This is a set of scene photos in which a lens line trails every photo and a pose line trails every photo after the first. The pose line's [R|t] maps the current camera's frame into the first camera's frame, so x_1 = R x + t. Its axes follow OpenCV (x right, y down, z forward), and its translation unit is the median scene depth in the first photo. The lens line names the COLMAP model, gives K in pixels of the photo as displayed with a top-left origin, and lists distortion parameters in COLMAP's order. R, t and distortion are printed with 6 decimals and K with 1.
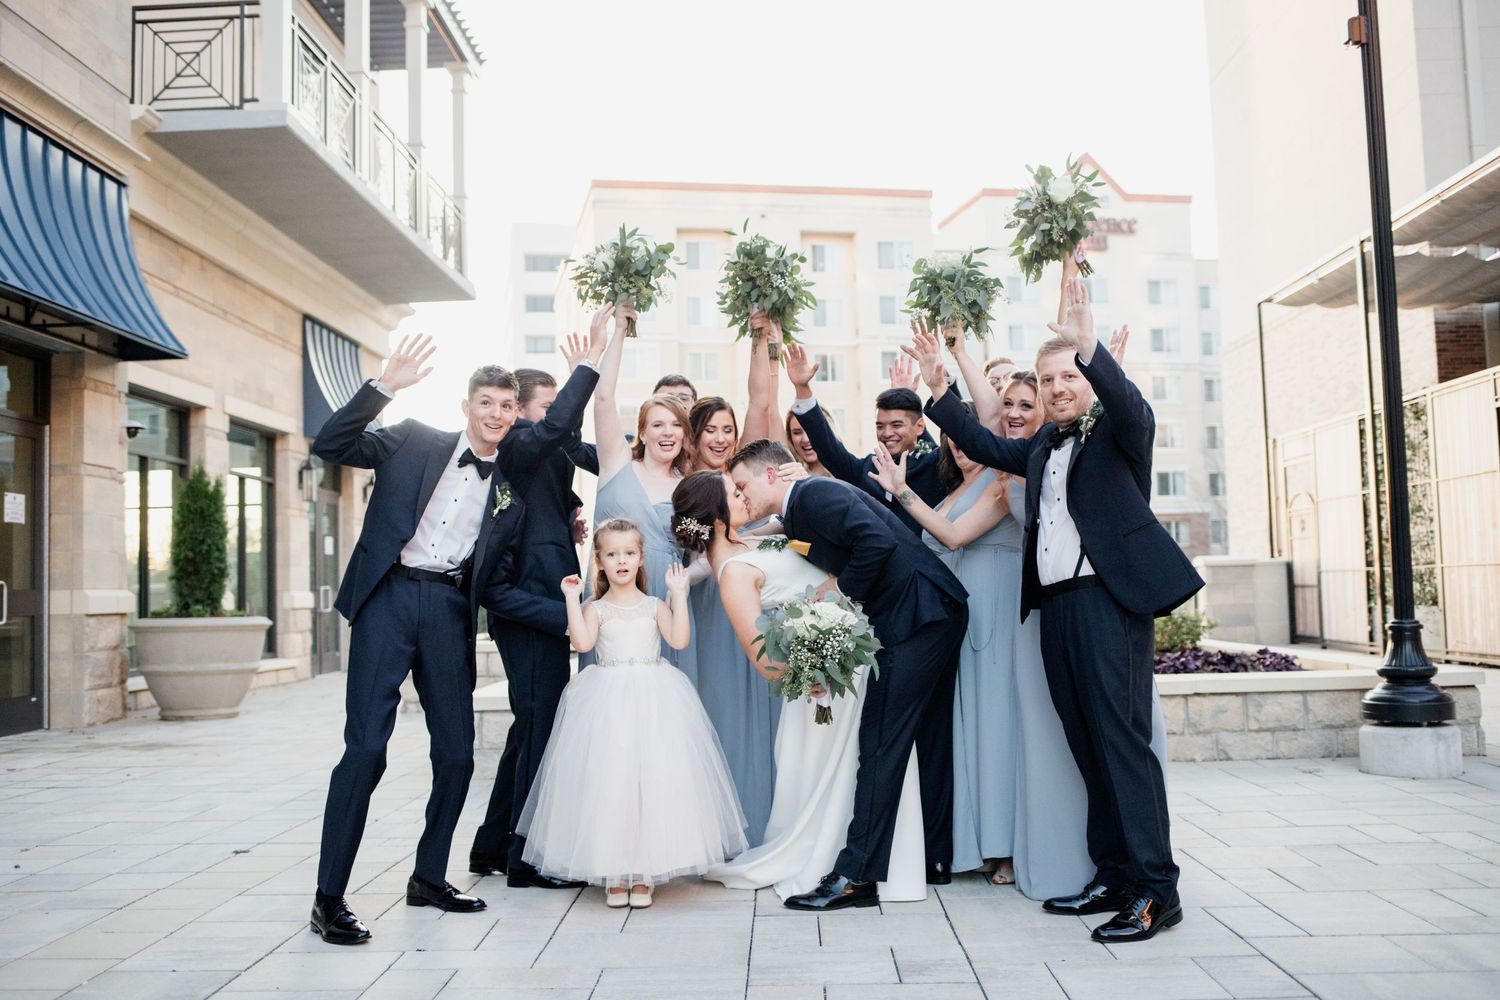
lens RADIAL K [[1493.7, 0, 747.4], [0, 1493.7, 497.3], [0, 0, 1]] dist [-0.032536, 0.022331]
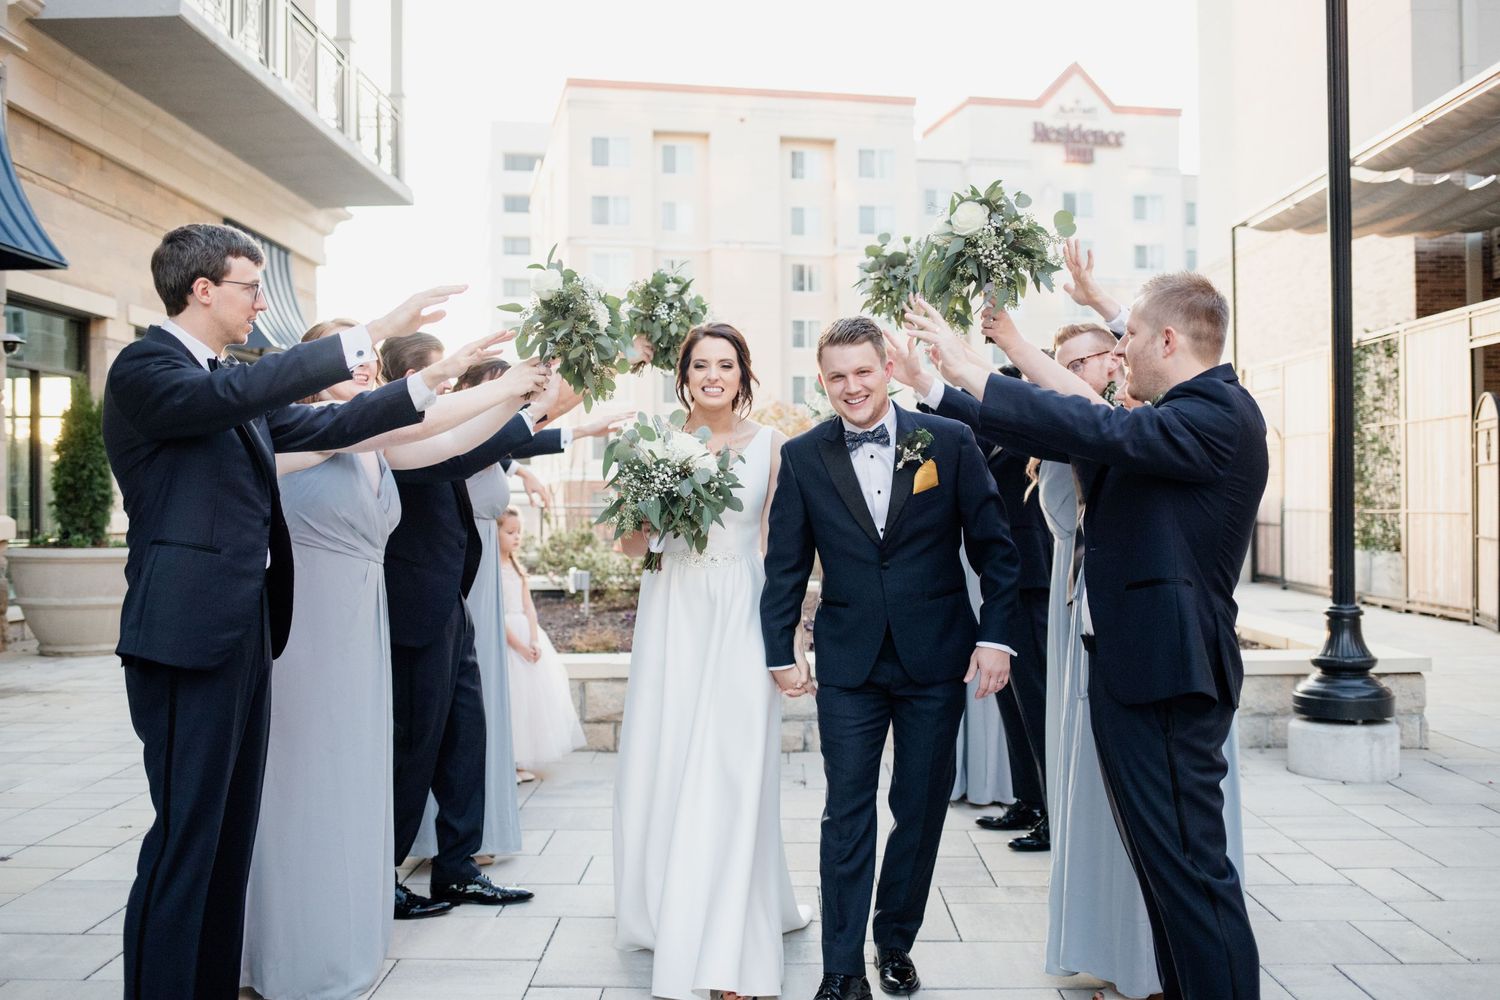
lens RADIAL K [[1493.7, 0, 747.4], [0, 1493.7, 497.3], [0, 0, 1]] dist [-0.032536, 0.022331]
pose [[0.999727, 0.020183, 0.011808, 0.028534], [-0.020883, 0.997824, 0.062536, -0.012704], [-0.010520, -0.062765, 0.997973, 0.044939]]
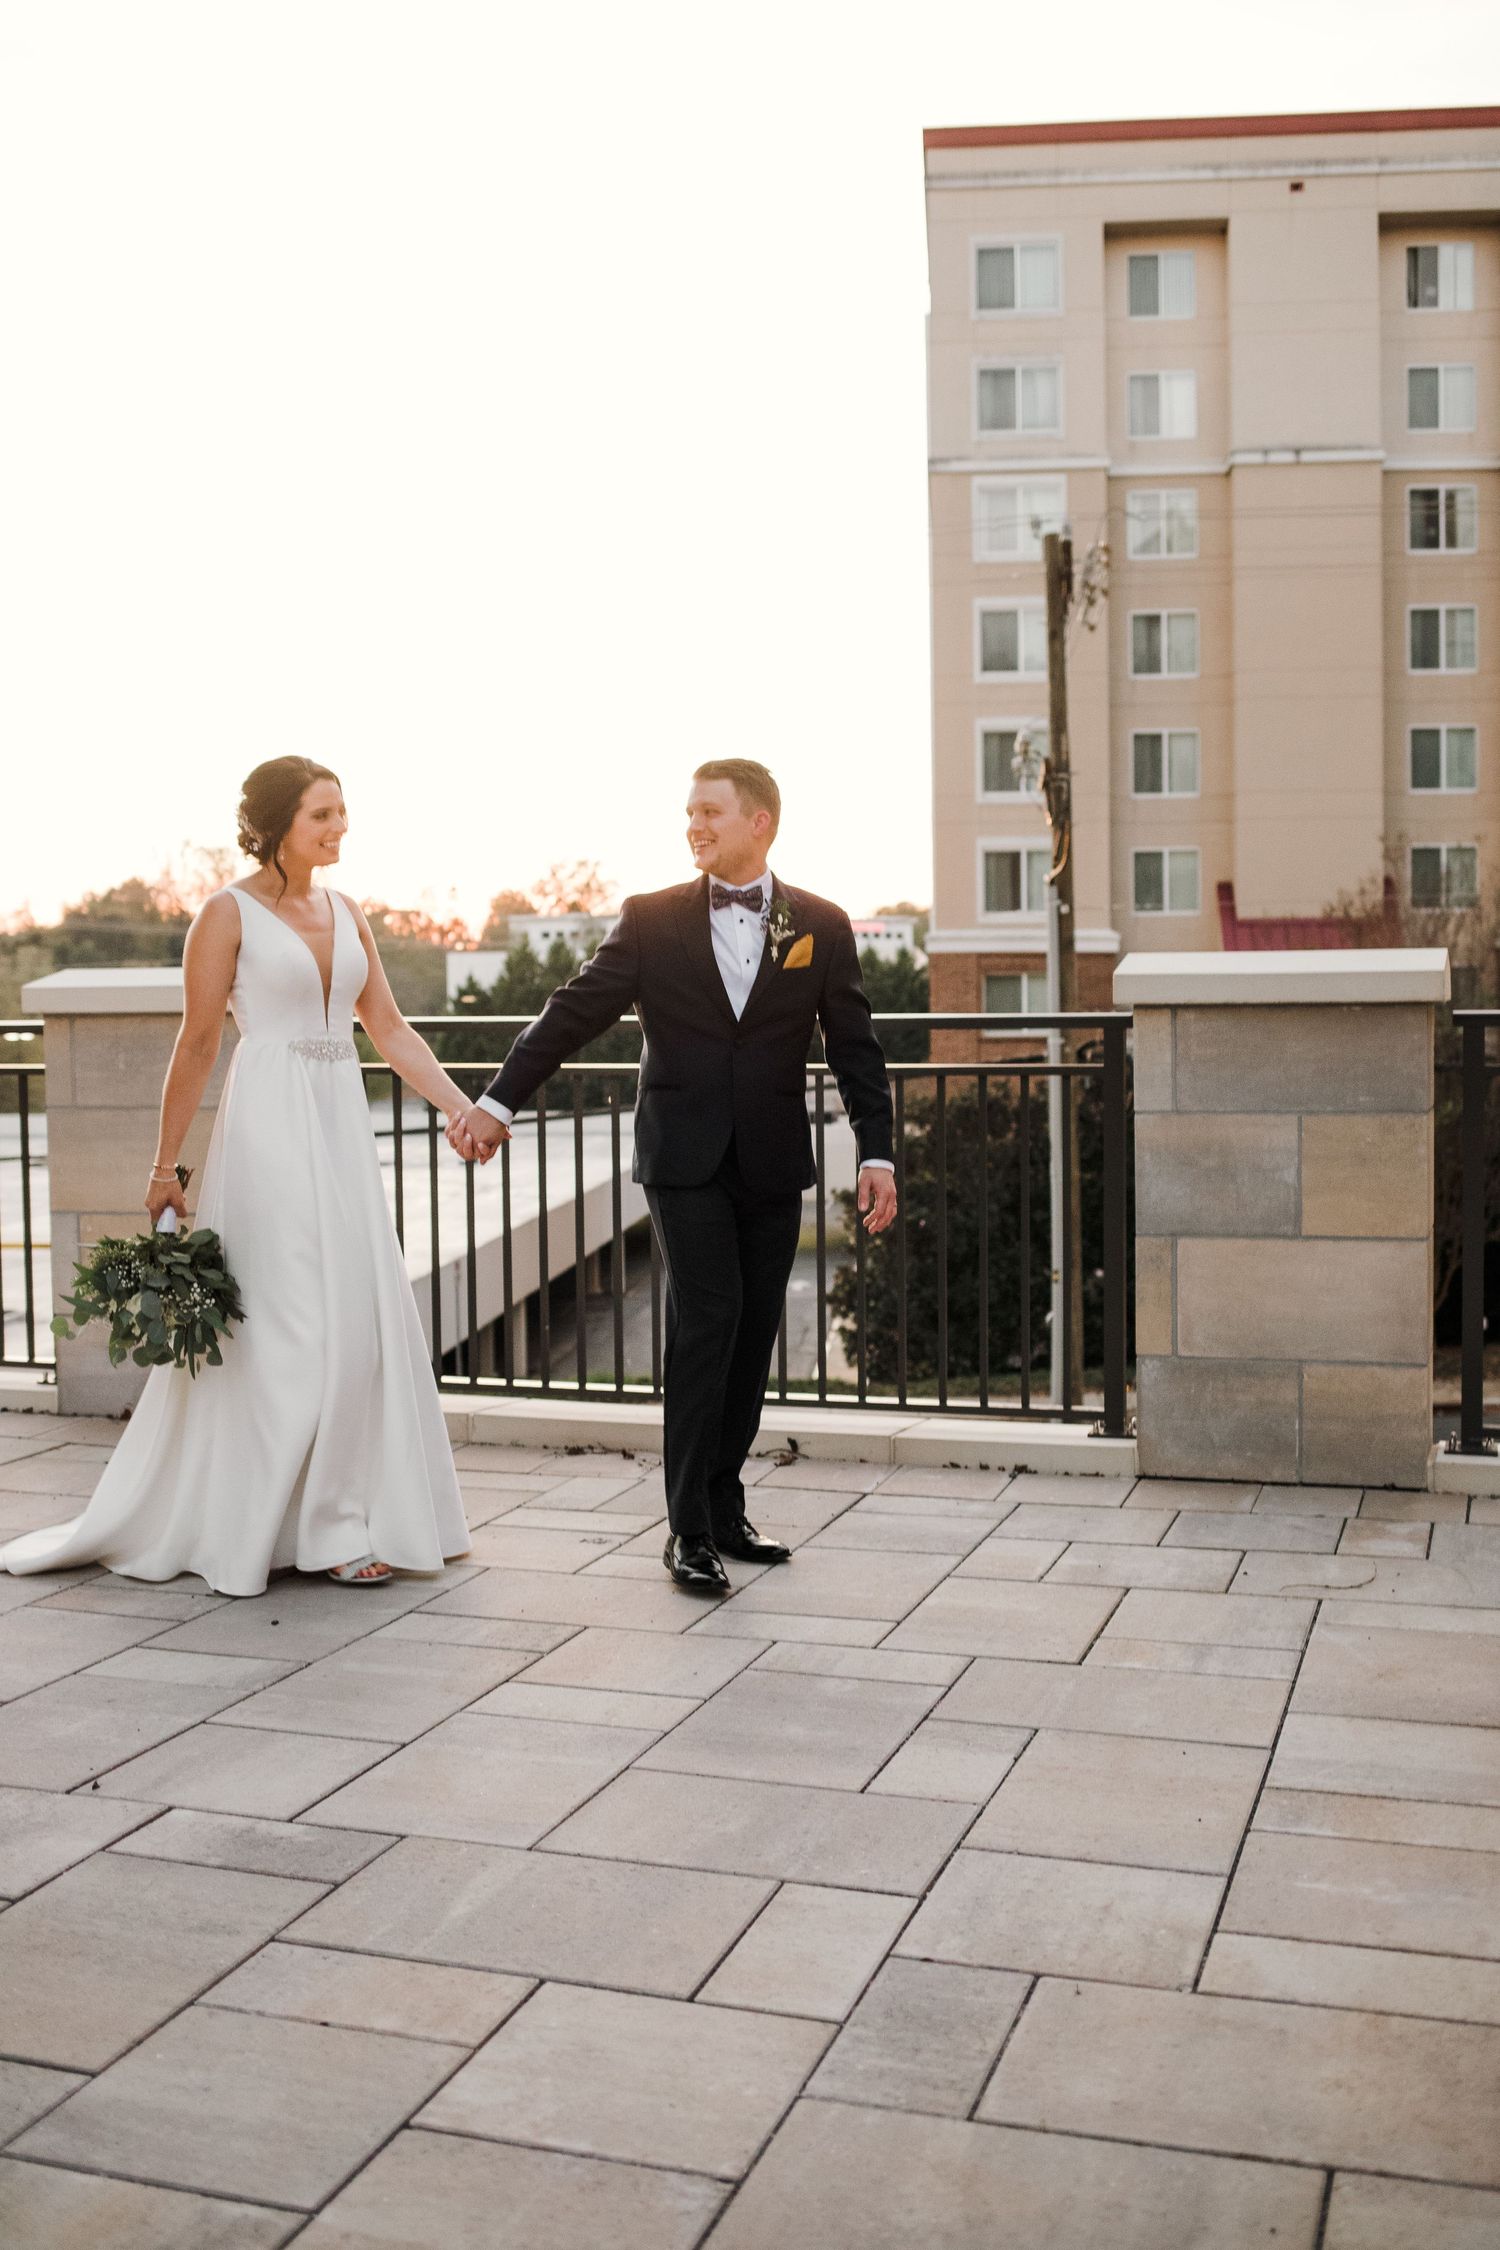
lens RADIAL K [[2343.3, 0, 749.1], [0, 2343.3, 1129.0], [0, 0, 1]] dist [-0.042500, 0.000722]
pose [[0.958056, 0.030519, -0.284951, 0.228887], [0.005623, 0.992120, 0.125165, 0.035794], [0.286525, -0.121517, 0.950335, 0.871198]]
